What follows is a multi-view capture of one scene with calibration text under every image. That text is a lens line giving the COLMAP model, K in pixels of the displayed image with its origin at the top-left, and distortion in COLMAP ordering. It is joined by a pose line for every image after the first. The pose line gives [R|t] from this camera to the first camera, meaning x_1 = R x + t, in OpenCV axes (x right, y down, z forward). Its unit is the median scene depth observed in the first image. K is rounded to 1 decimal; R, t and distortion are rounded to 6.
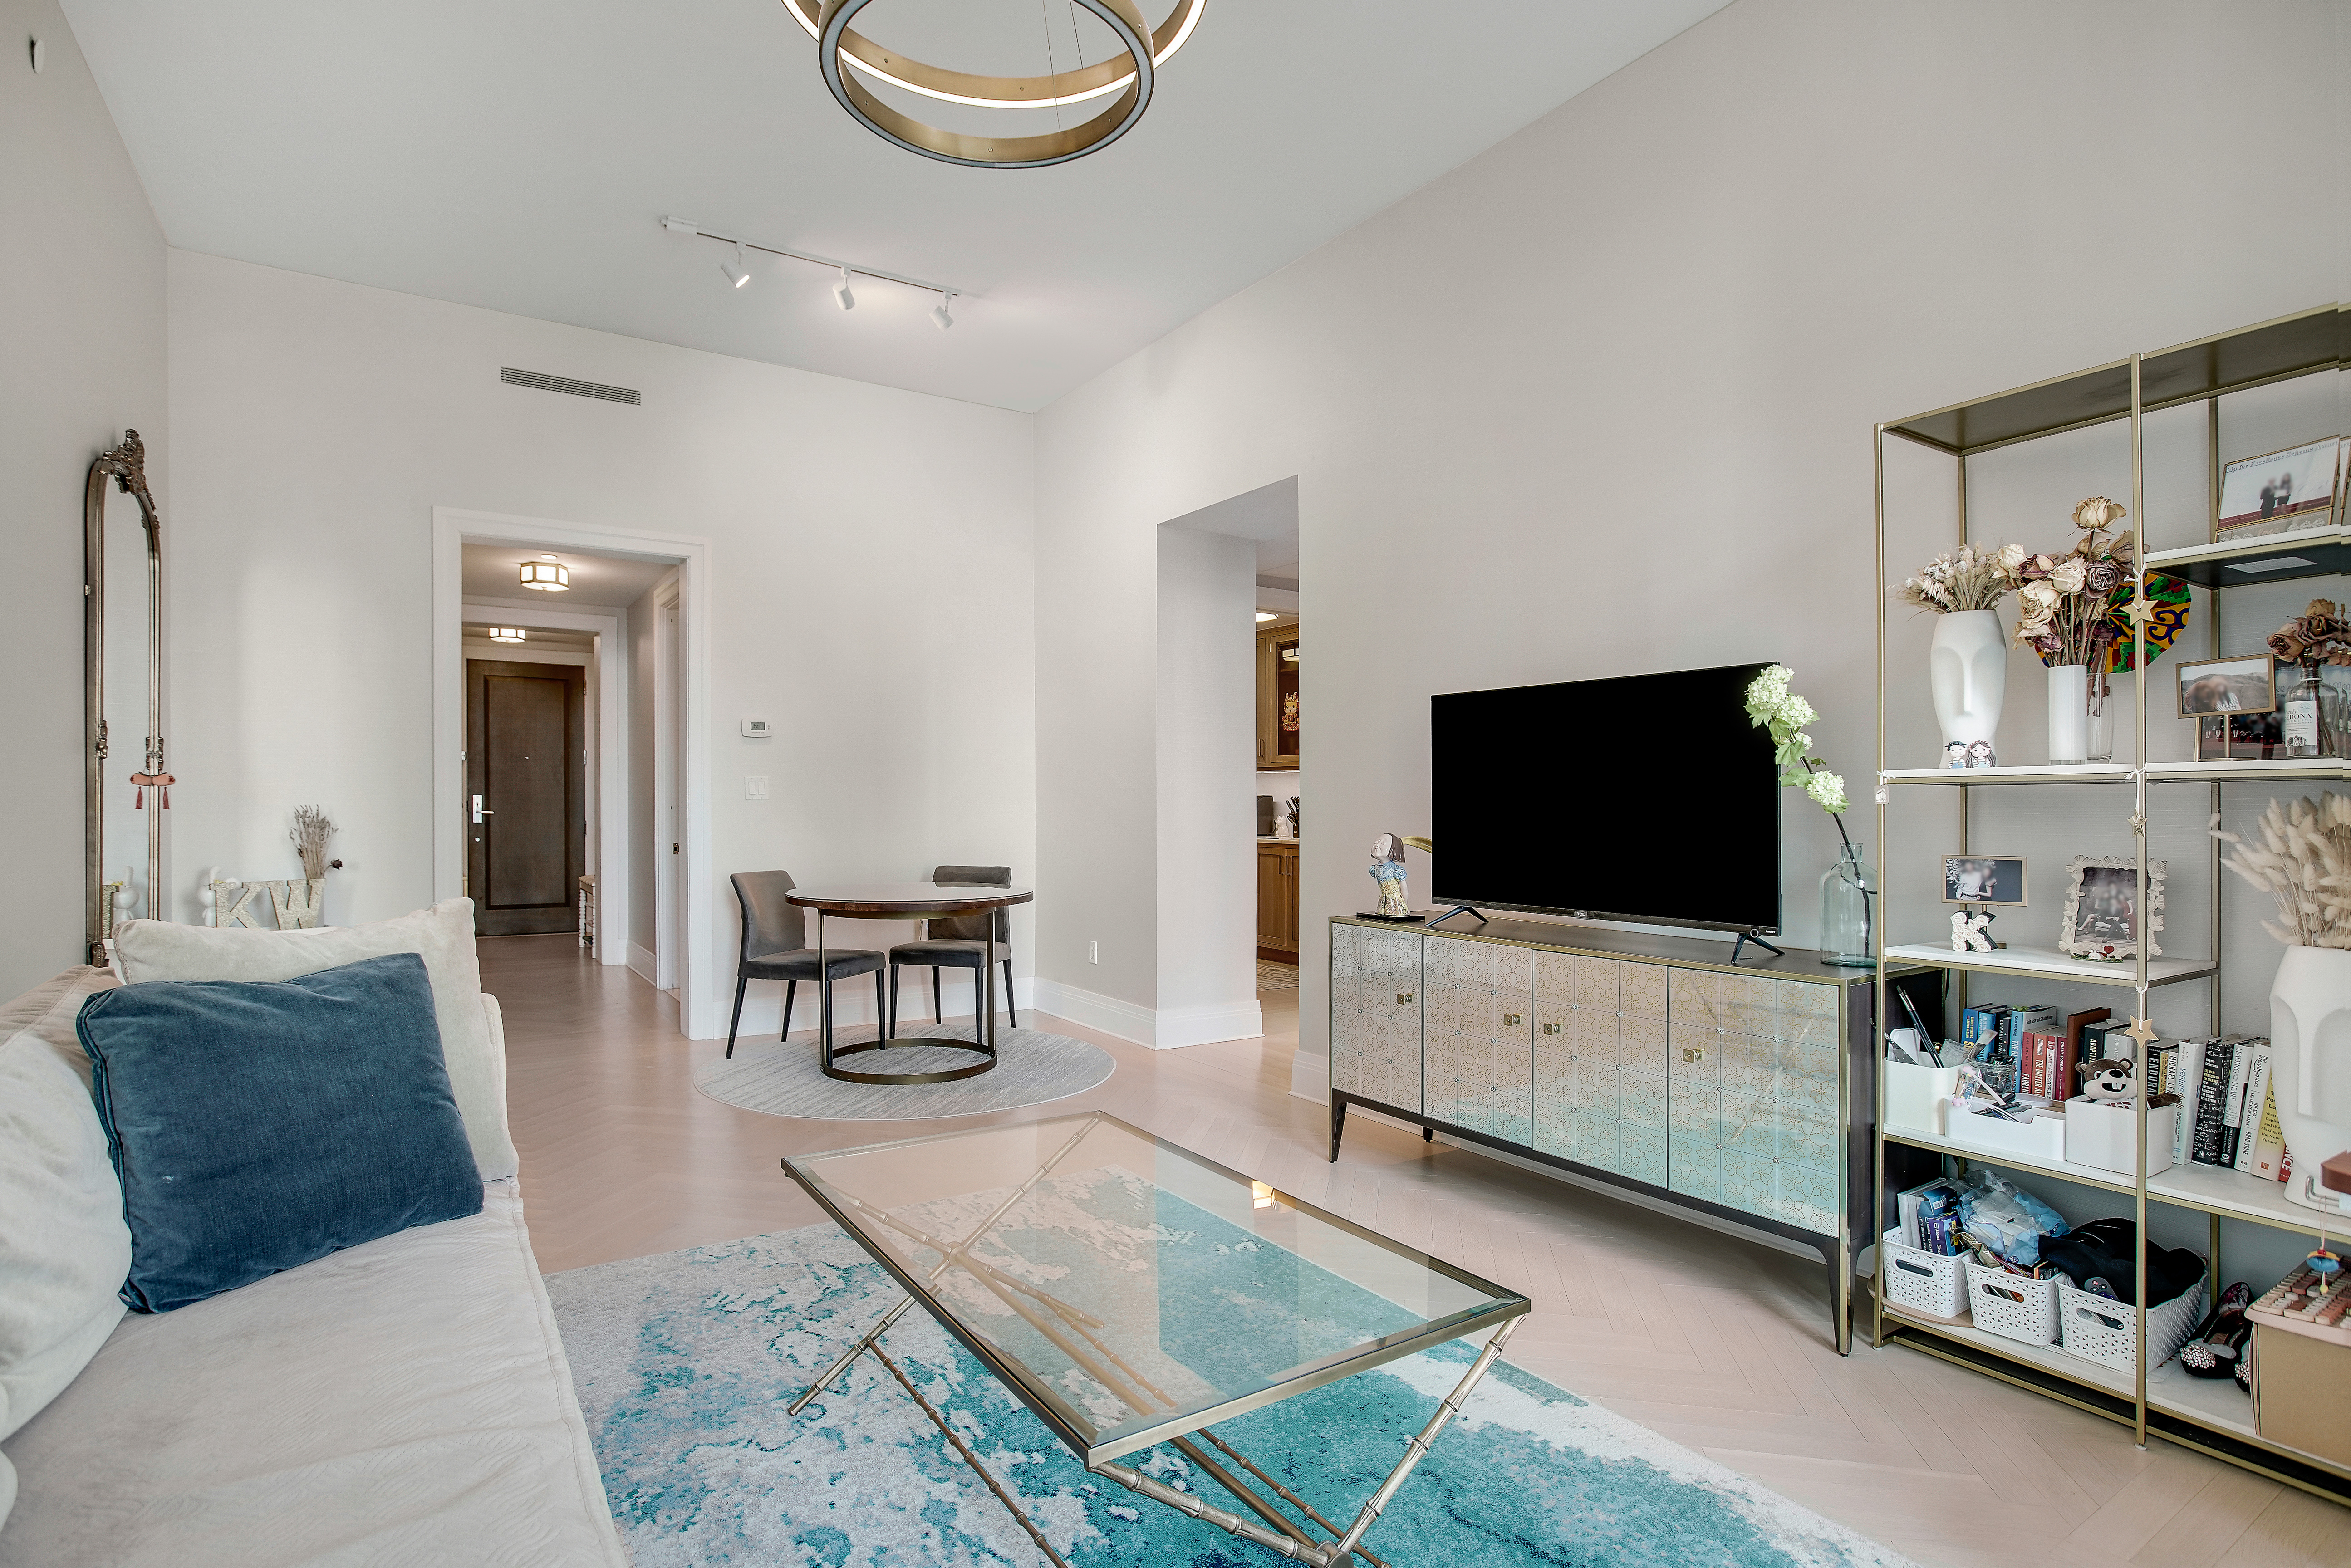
lens RADIAL K [[1132.3, 0, 1142.3], [0, 1132.3, 811.6], [0, 0, 1]] dist [-0.052327, 0.017773]
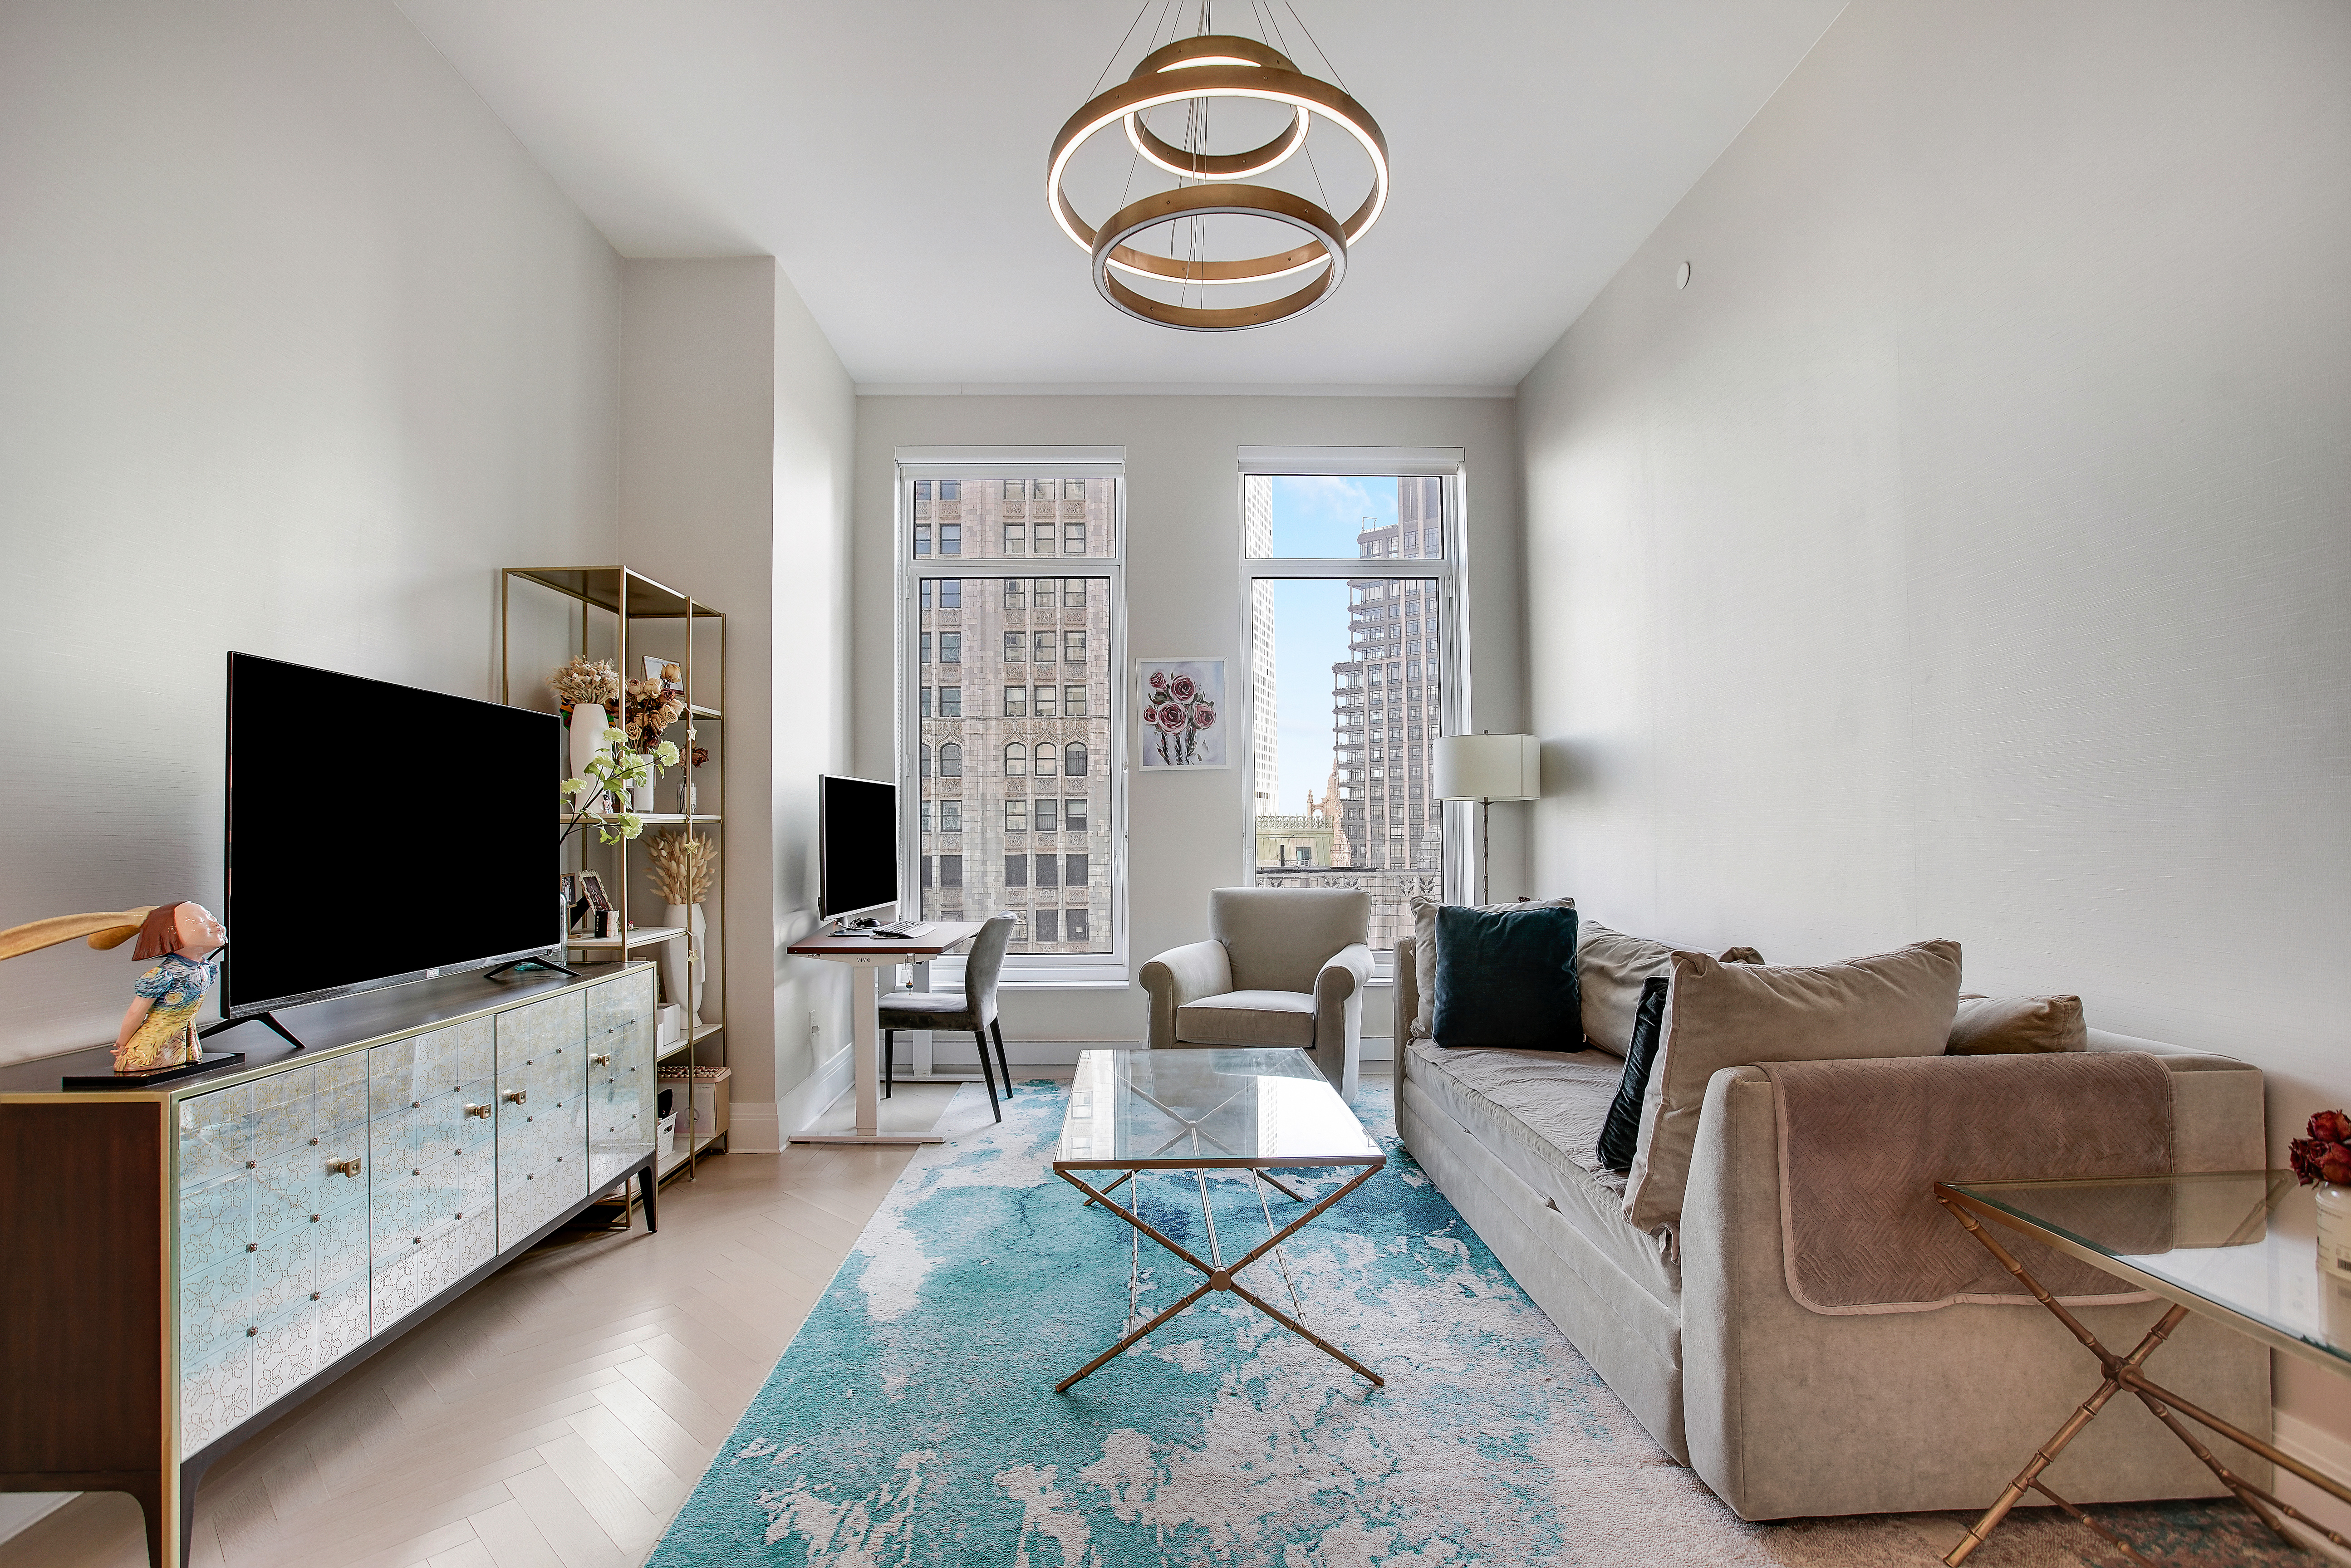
lens RADIAL K [[1053.9, 0, 1186.8], [0, 1053.9, 814.0], [0, 0, 1]] dist [-0.057741, 0.024137]
pose [[-0.860876, 0.012836, 0.508654, -0.571404], [0.011518, 0.999917, -0.005738, -0.019231], [-0.508685, 0.000919, -0.860952, 1.666361]]
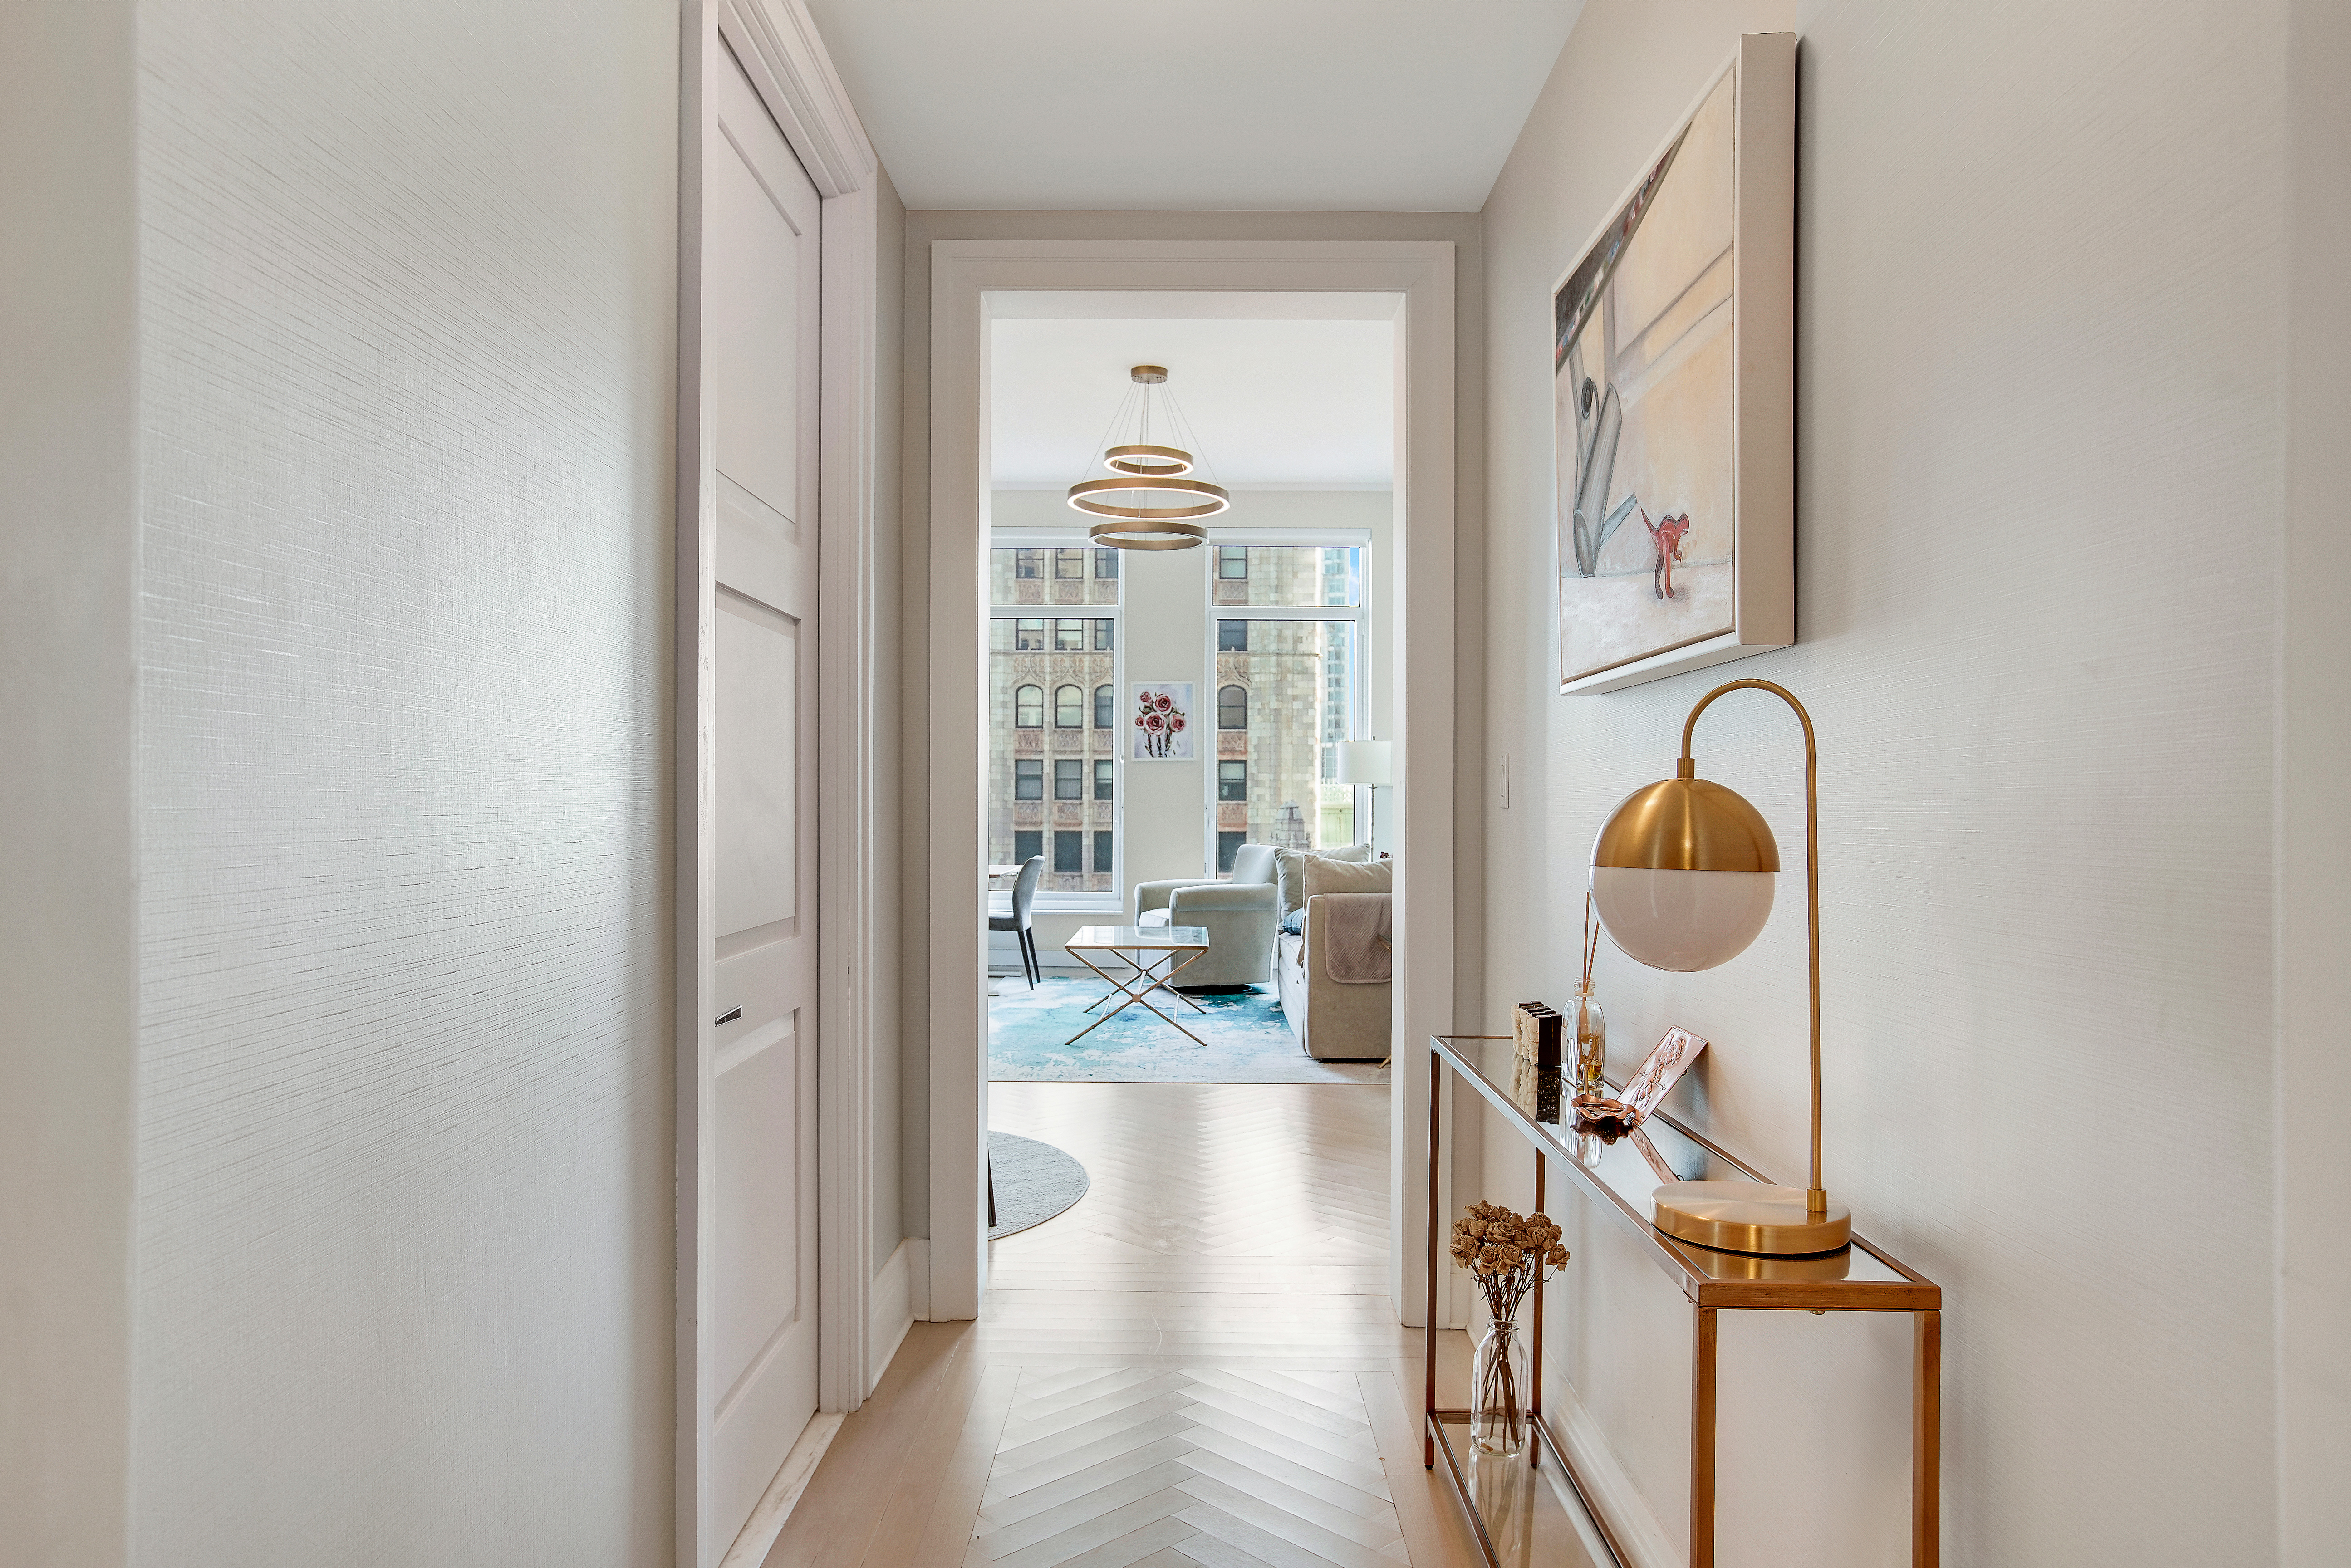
lens RADIAL K [[1471.1, 0, 1175.5], [0, 1471.1, 784.0], [0, 0, 1]] dist [-0.002293, -0.000141]
pose [[-0.828619, -0.000353, 0.559813, -1.797903], [-0.001984, 0.999995, -0.002308, -0.043754], [-0.559810, -0.003023, -0.828616, 3.212042]]
